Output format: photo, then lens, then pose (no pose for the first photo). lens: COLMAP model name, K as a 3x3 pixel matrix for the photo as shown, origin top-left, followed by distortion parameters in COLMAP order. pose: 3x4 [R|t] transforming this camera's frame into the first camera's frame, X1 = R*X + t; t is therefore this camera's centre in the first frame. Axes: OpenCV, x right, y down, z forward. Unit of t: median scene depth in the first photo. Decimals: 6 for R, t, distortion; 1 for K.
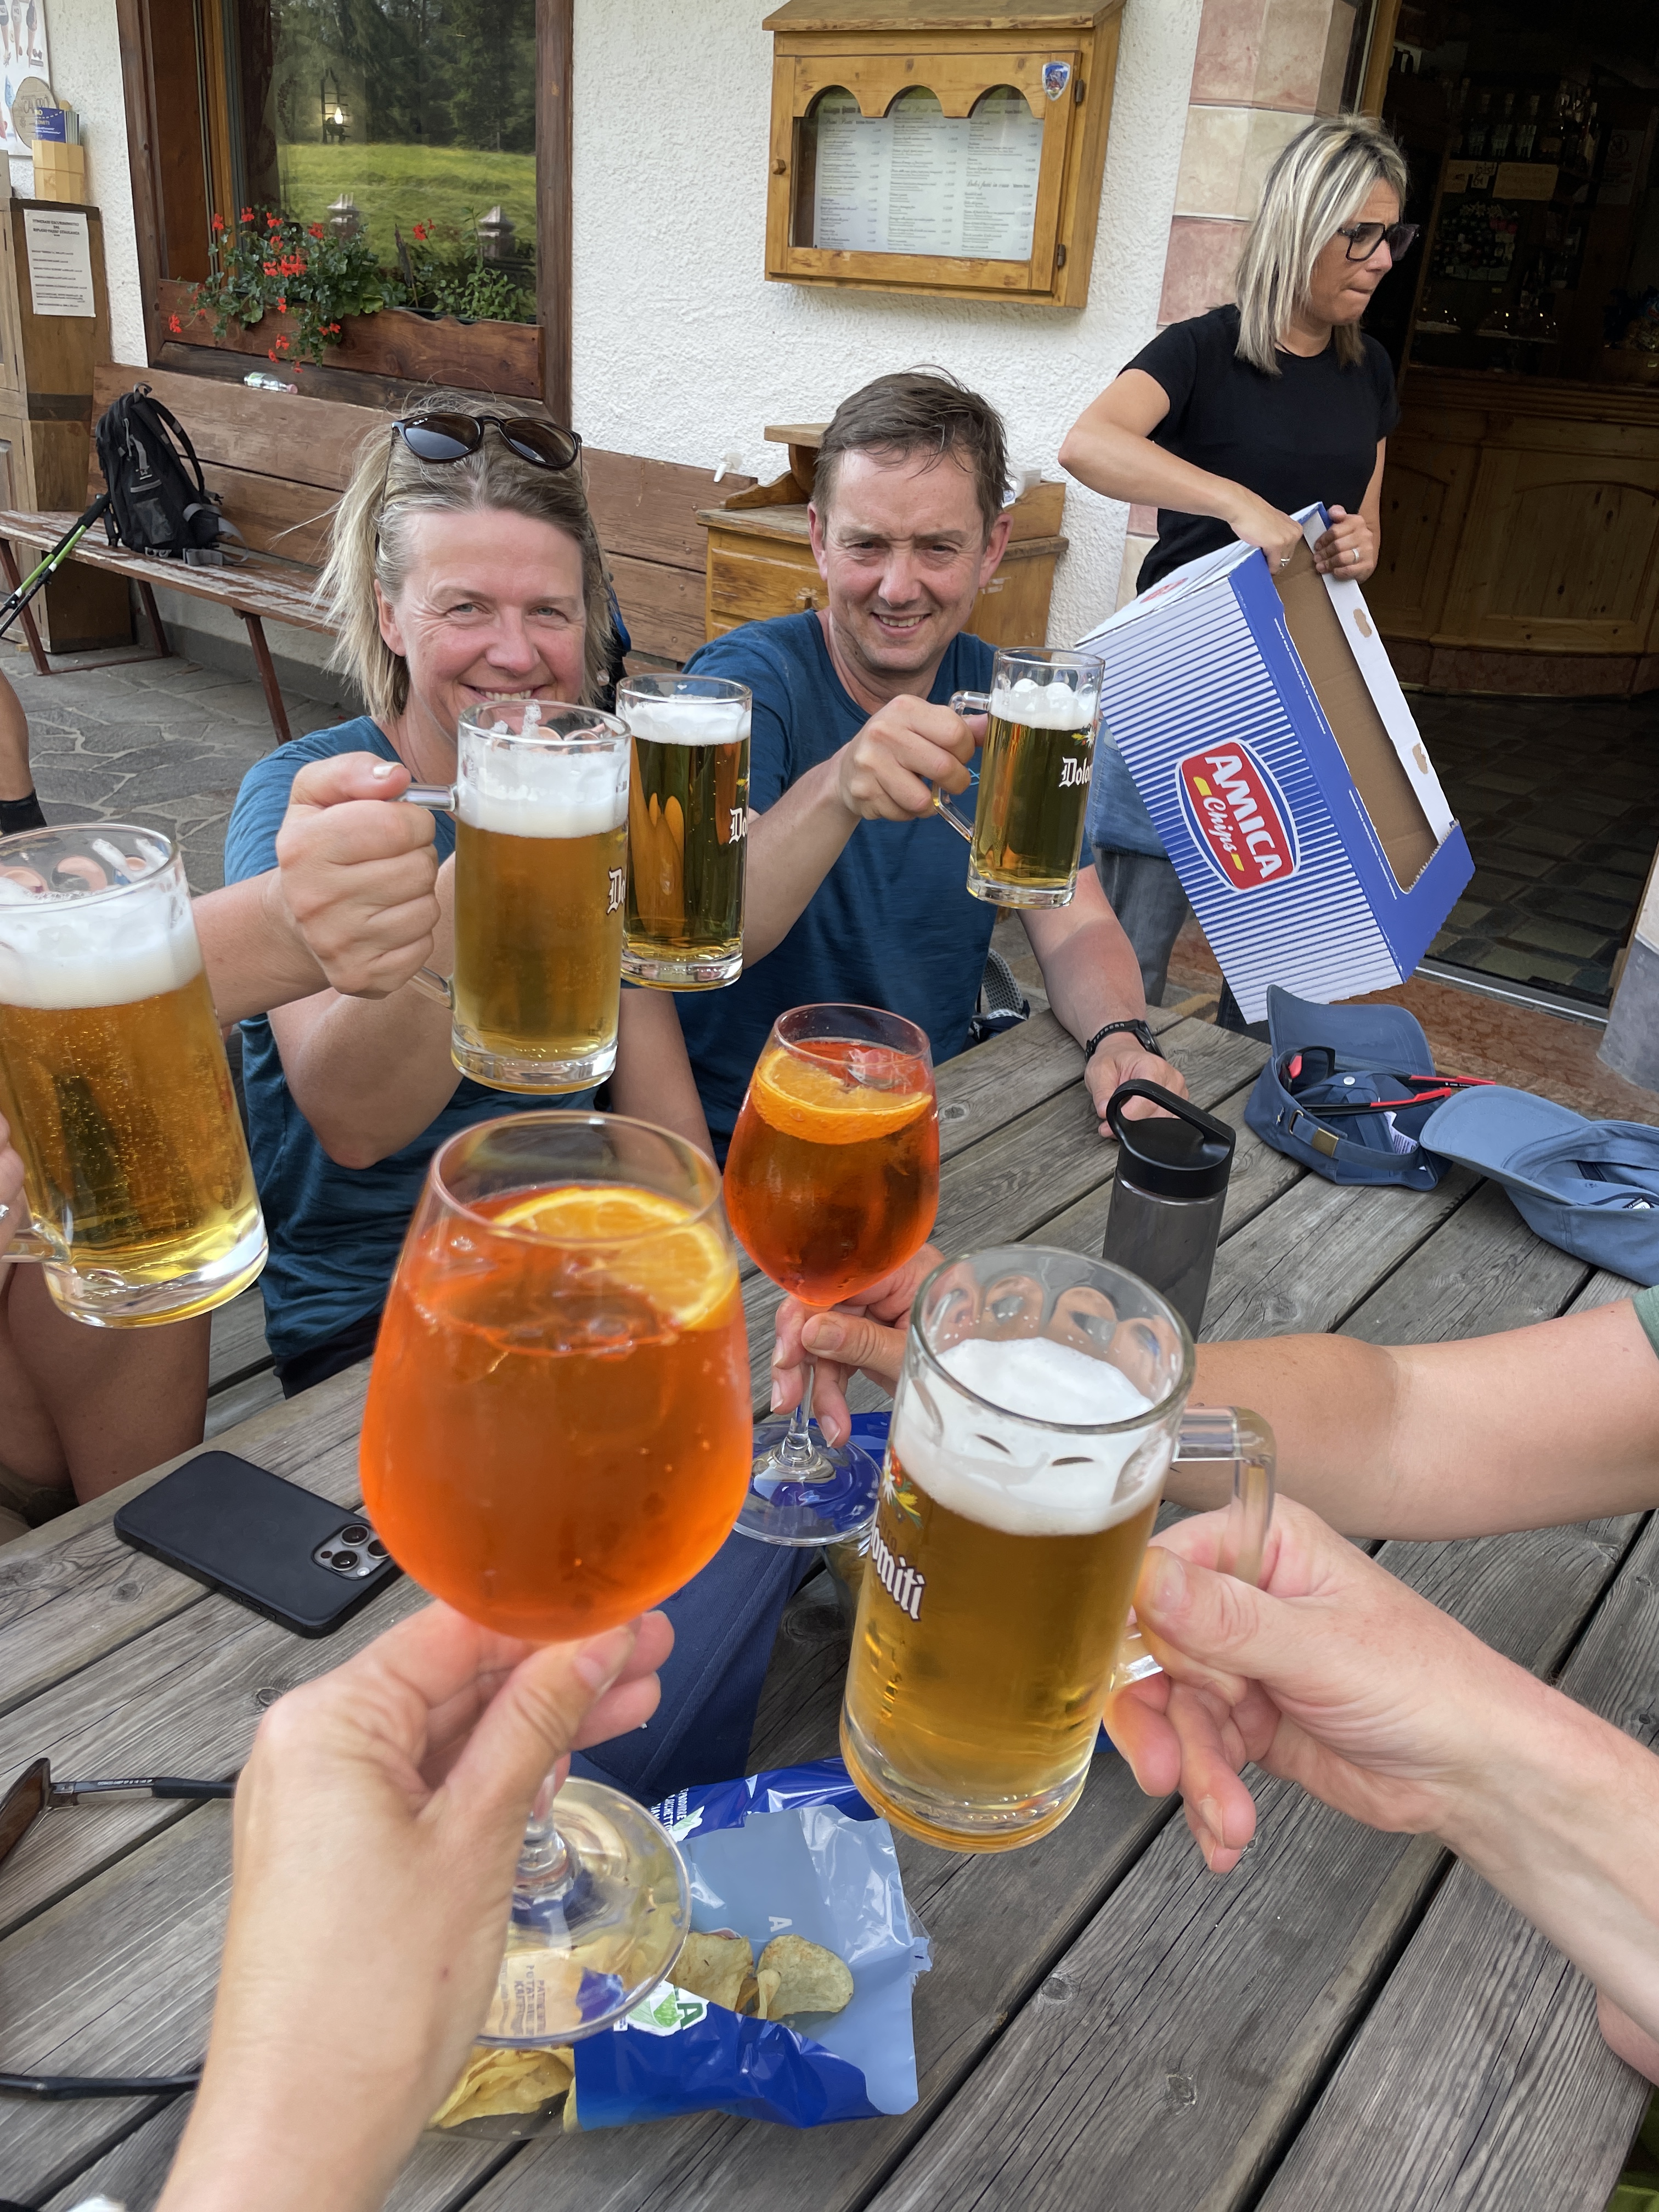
lens RADIAL K [[1670.7, 0, 833.5], [0, 1670.7, 1114.5], [0, 0, 1]] dist [0.059037, -0.069384]
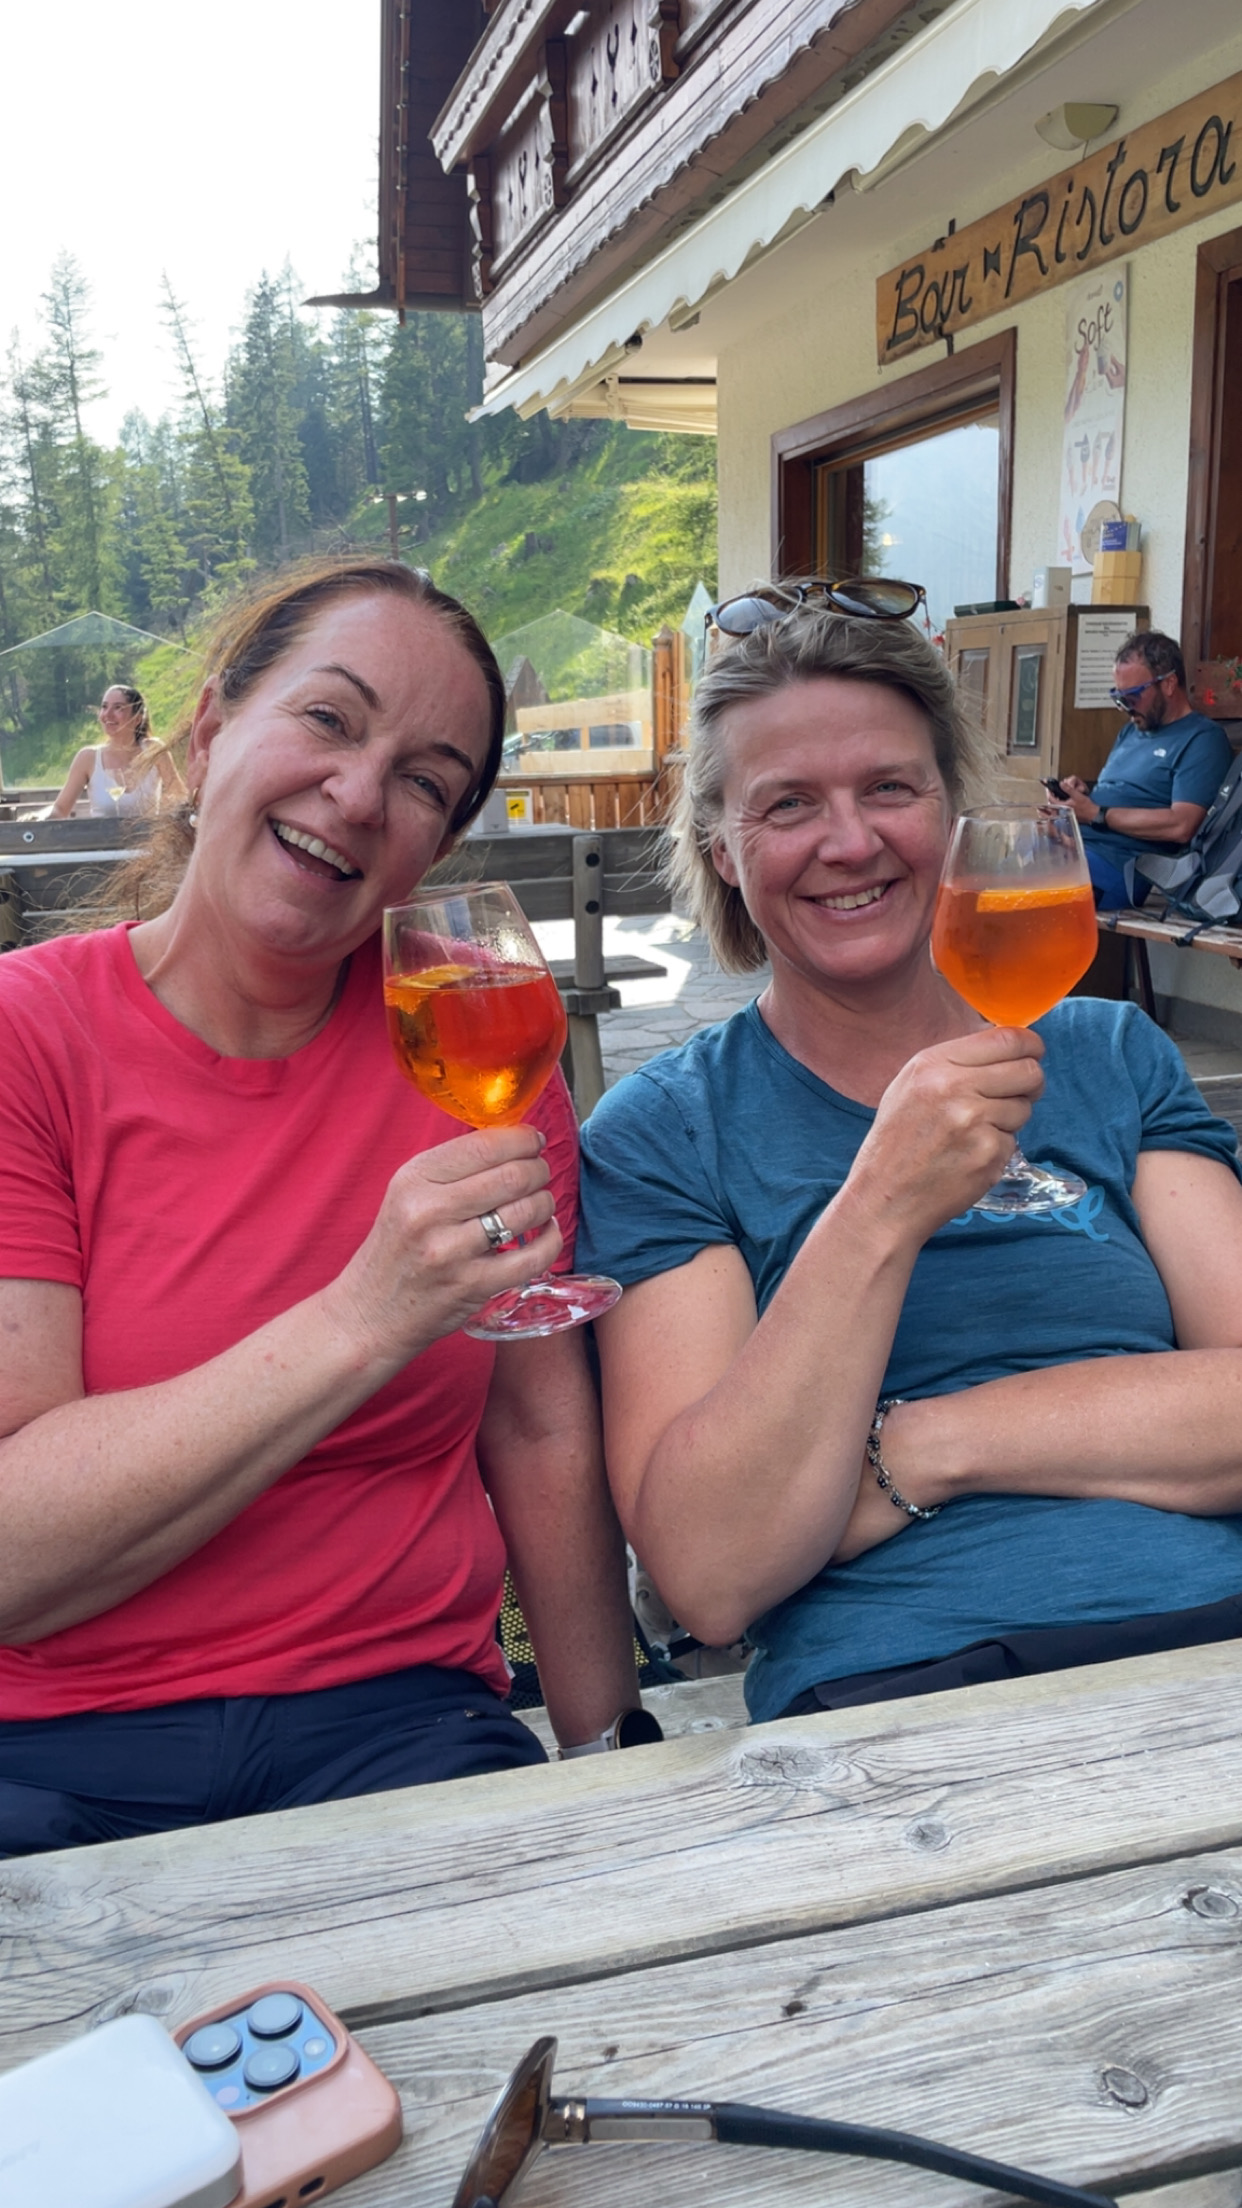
lens RADIAL K [[1767.0, 0, 623.3], [0, 1767.0, 1112.5], [0, 0, 1]] dist [0.066243, -0.077177]
pose [[0.793269, 0.029871, -0.608139, -0.025581], [-0.183534, 0.964070, -0.192052, 0.039596], [0.580552, 0.263963, 0.770249, 0.080231]]
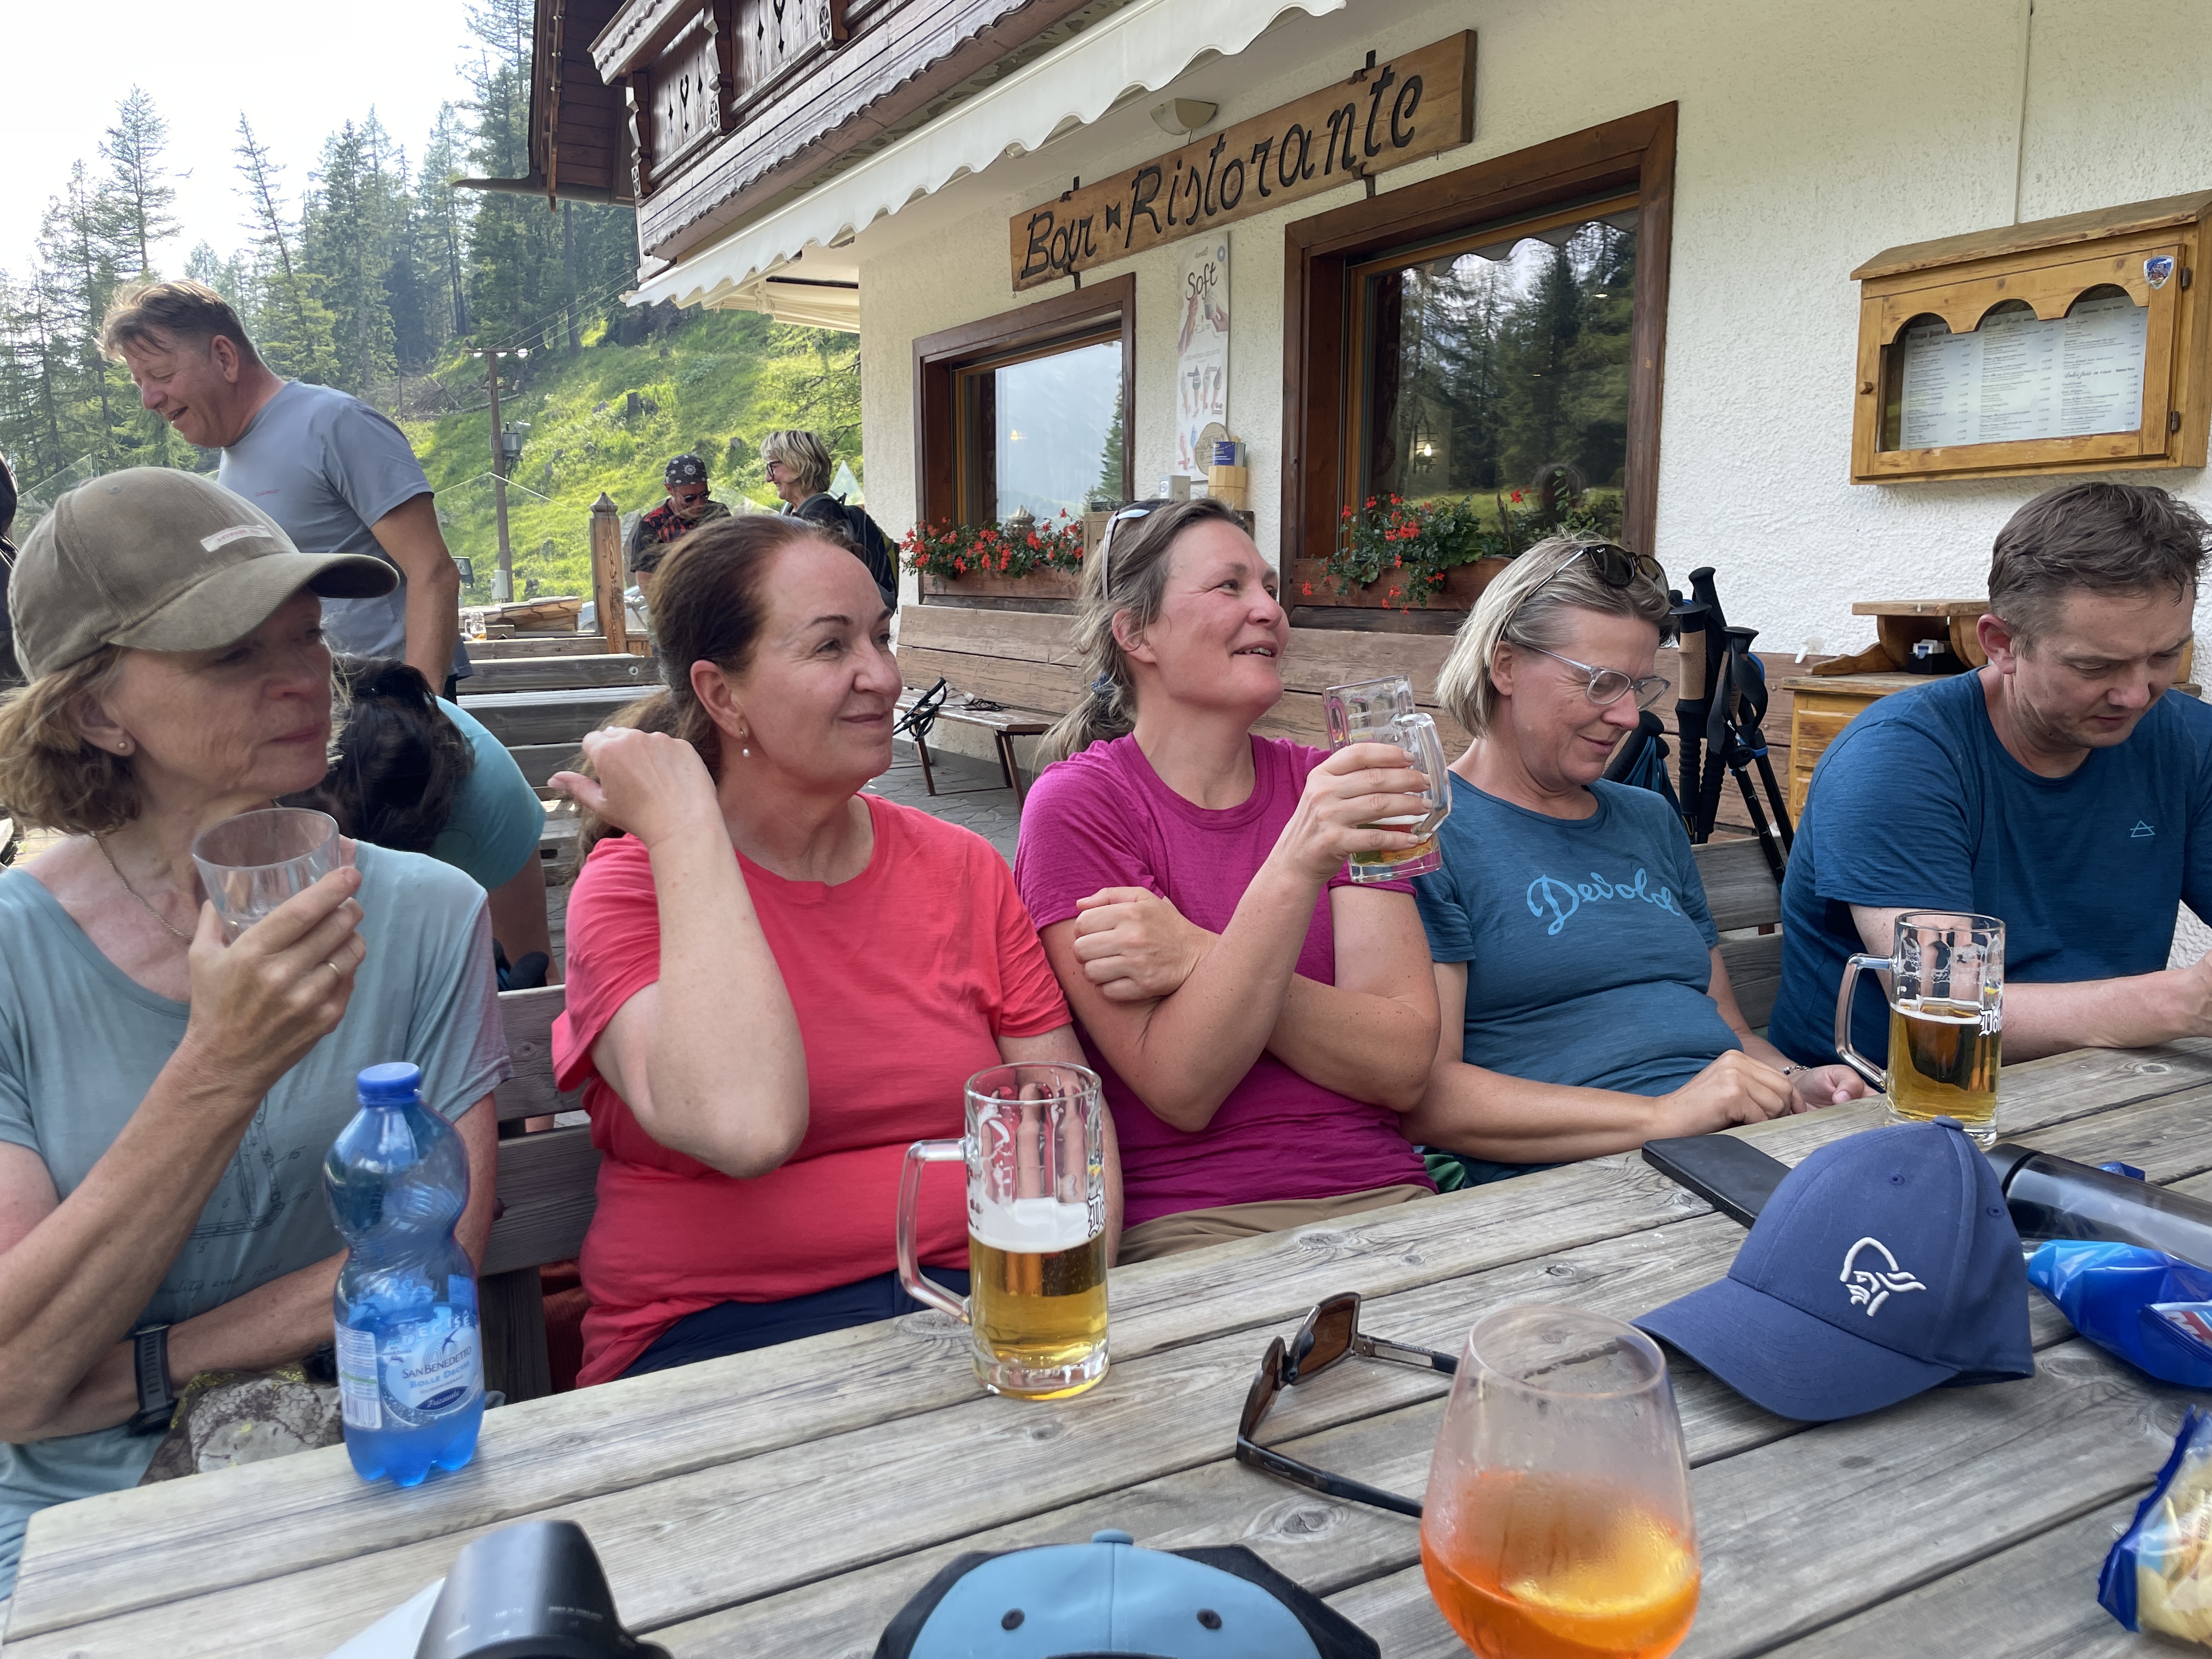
lens RADIAL K [[1670.7, 0, 1130.3], [0, 1670.7, 865.2], [0, 0, 1]] dist [0.059037, -0.069384]
pose [[0.913799, -0.011501, -0.406005, -0.026249], [-0.109795, 0.955390, -0.274180, 0.084501], [0.391046, 0.295122, 0.871772, -0.048114]]
